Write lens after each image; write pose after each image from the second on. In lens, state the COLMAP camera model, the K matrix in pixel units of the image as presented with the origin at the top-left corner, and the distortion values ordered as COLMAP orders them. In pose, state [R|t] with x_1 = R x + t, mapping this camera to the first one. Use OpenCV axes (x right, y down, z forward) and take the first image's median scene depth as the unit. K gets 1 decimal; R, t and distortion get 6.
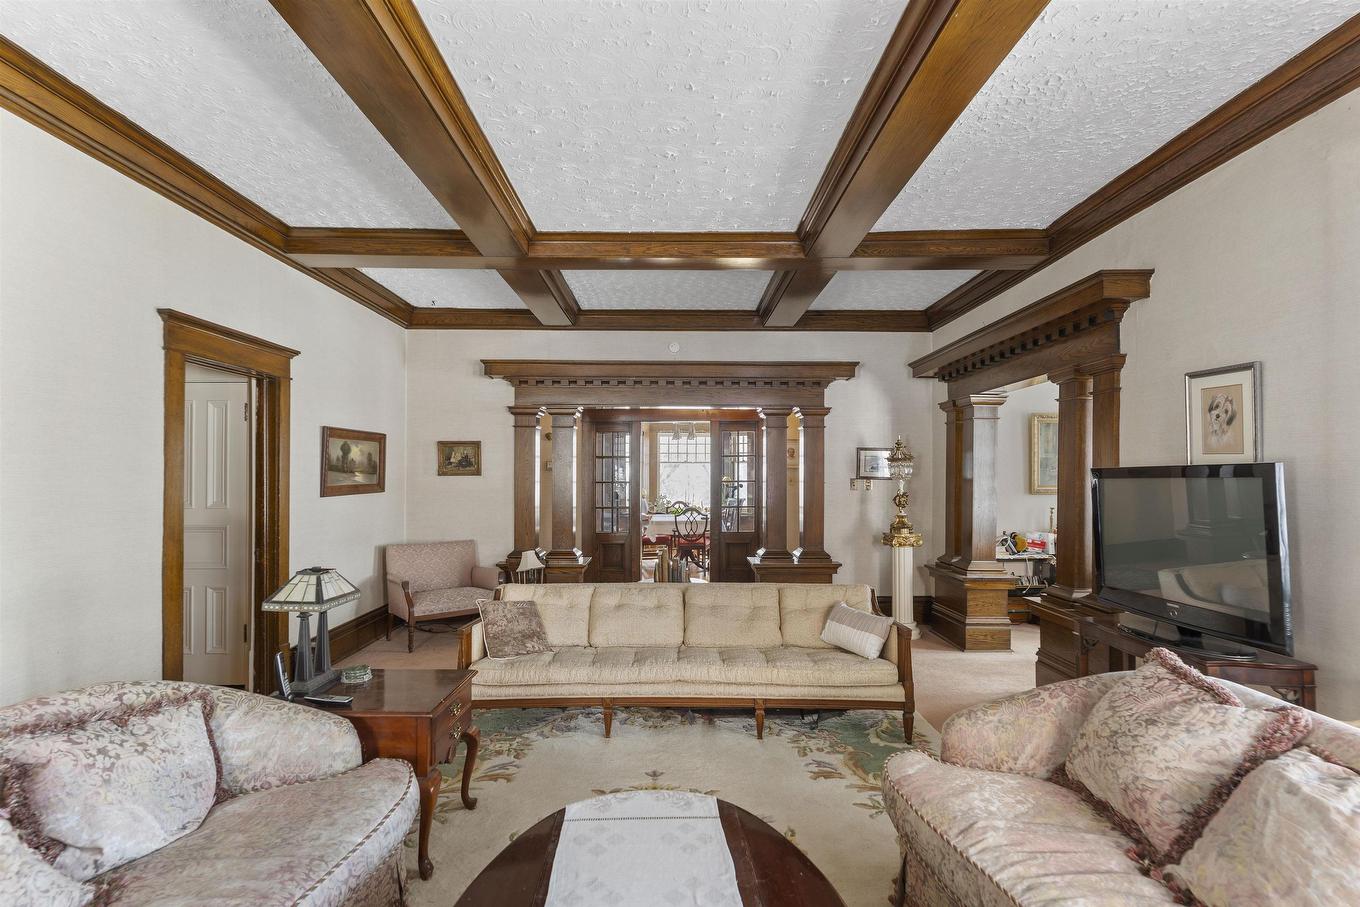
lens RADIAL K [[668.7, 0, 684.2], [0, 668.7, 464.8], [0, 0, 1]] dist [-0.002863, 0.000265]
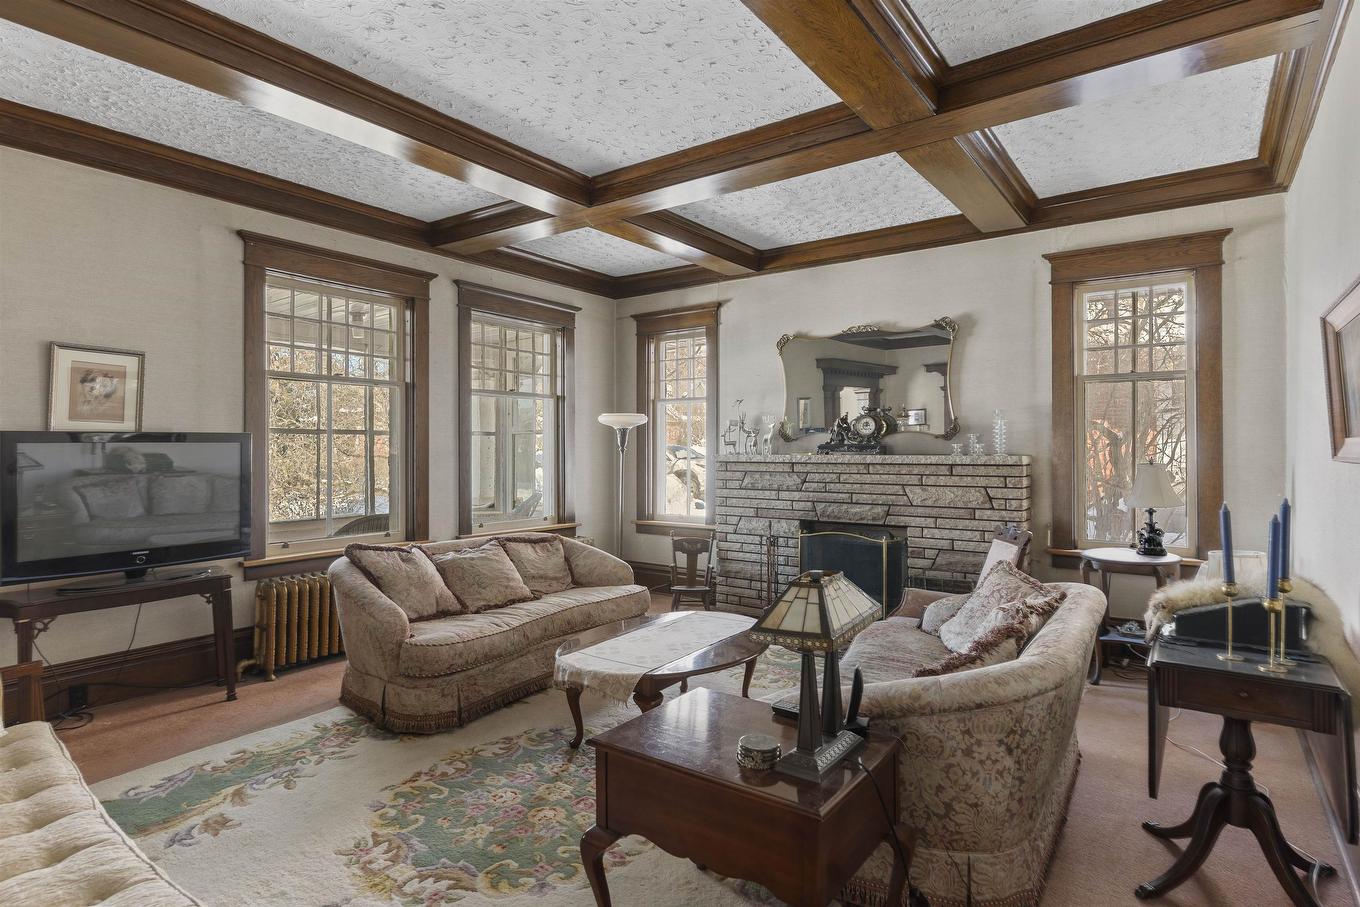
lens RADIAL K [[716.9, 0, 675.0], [0, 716.9, 448.2], [0, 0, 1]] dist [-0.001073, -0.000170]
pose [[-0.797674, 0.003318, 0.603080, -0.499993], [-0.008406, 0.999827, -0.016620, 0.027930], [-0.603031, -0.018327, -0.797507, 0.952556]]
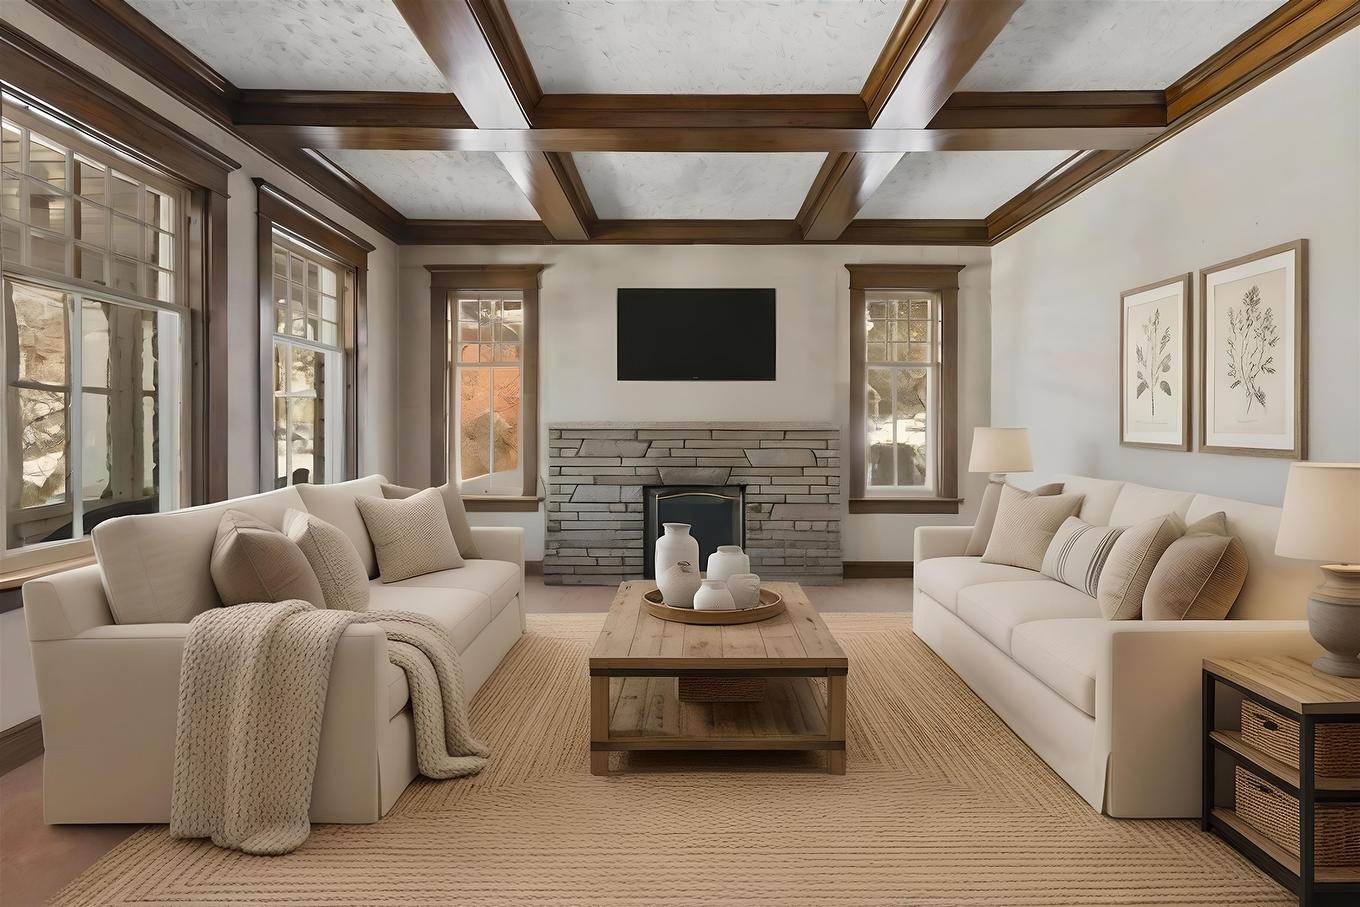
lens RADIAL K [[678.4, 0, 681.2], [0, 678.4, 436.0], [0, 0, 1]] dist [0.002947, 0.000398]
pose [[-0.999699, -0.002046, 0.024446, -0.010652], [-0.002412, 0.999886, -0.014937, 0.060175], [-0.024412, -0.014991, -0.999590, 1.057507]]
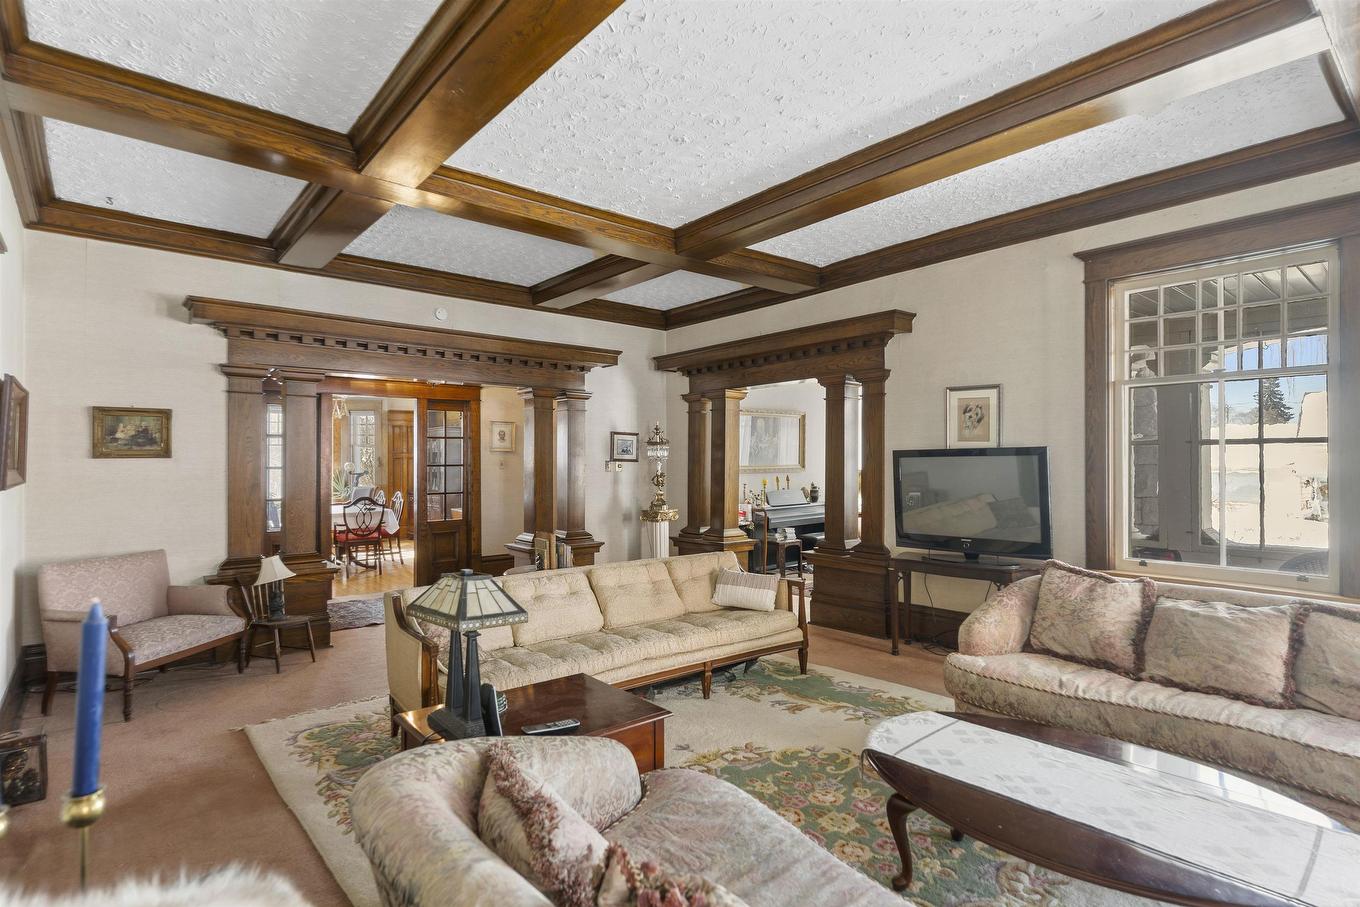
lens RADIAL K [[679.2, 0, 680.0], [0, 679.2, 453.5], [0, 0, 1]] dist [0.001698, 0.000213]
pose [[0.772223, 0.004504, 0.635336, -0.500424], [-0.006549, 0.999978, 0.000871, 0.010588], [-0.635318, -0.004834, 0.772235, 0.146448]]
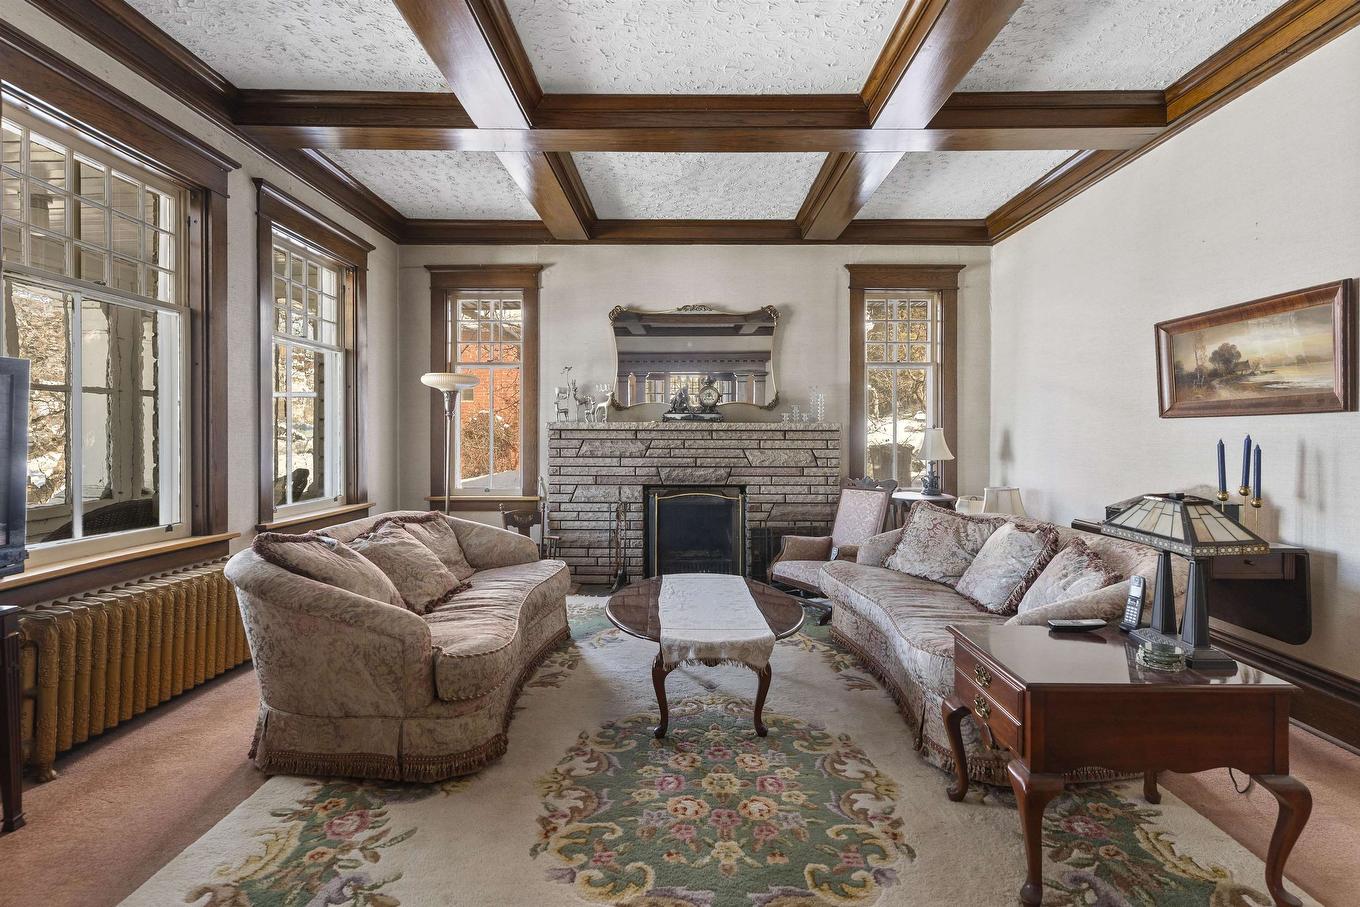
lens RADIAL K [[658.8, 0, 677.7], [0, 658.8, 438.9], [0, 0, 1]] dist [0.001791, 0.000211]
pose [[-0.999574, -0.002568, 0.029083, -0.009982], [-0.002874, 0.999941, -0.010487, 0.059644], [-0.029055, -0.010566, -0.999522, 1.021170]]
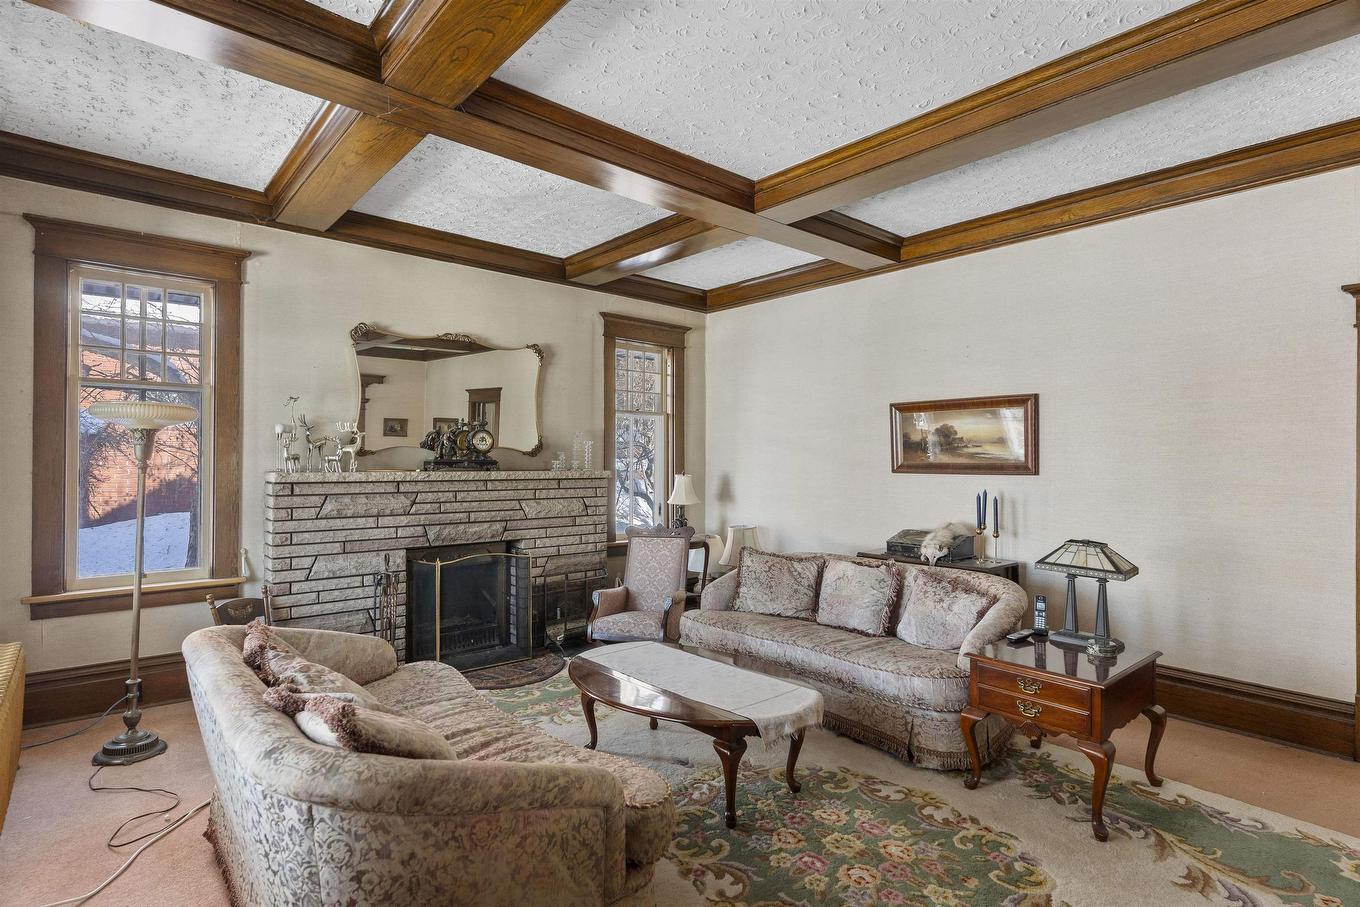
lens RADIAL K [[687.8, 0, 668.6], [0, 687.8, 454.2], [0, 0, 1]] dist [0.002170, 0.000638]
pose [[-0.774542, -0.008120, -0.632470, 0.438469], [0.007442, 0.999731, -0.021949, 0.015892], [0.632478, -0.021707, -0.774274, 0.855638]]
